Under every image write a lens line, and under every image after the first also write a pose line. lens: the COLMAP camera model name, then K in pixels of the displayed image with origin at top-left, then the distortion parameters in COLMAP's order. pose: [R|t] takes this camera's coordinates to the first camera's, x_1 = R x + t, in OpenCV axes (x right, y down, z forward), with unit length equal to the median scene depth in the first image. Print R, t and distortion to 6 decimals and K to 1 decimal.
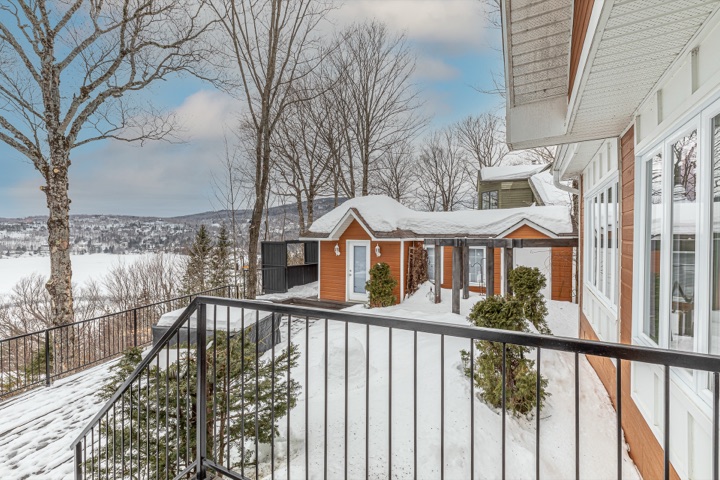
lens RADIAL K [[324.6, 0, 360.7], [0, 324.6, 225.5], [0, 0, 1]] dist [0.003027, 0.000396]
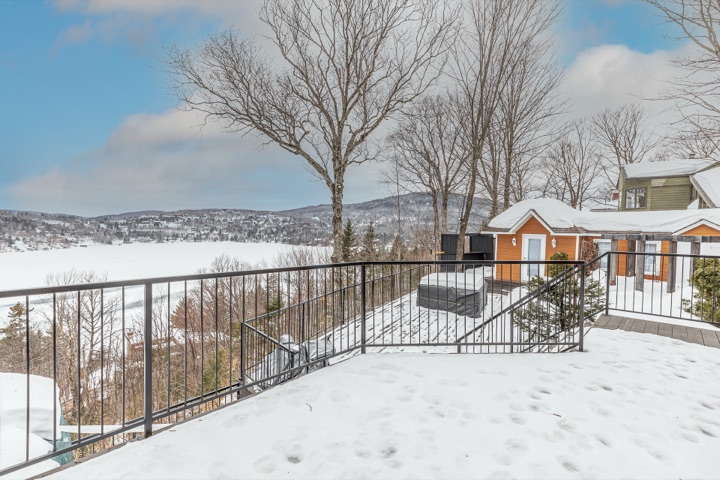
lens RADIAL K [[319.9, 0, 360.5], [0, 319.9, 230.3], [0, 0, 1]] dist [0.002792, 0.000456]
pose [[0.960796, 0.019443, -0.276575, -0.310866], [-0.010238, 0.999346, 0.034687, -0.007147], [0.277068, -0.030495, 0.960366, -0.393996]]
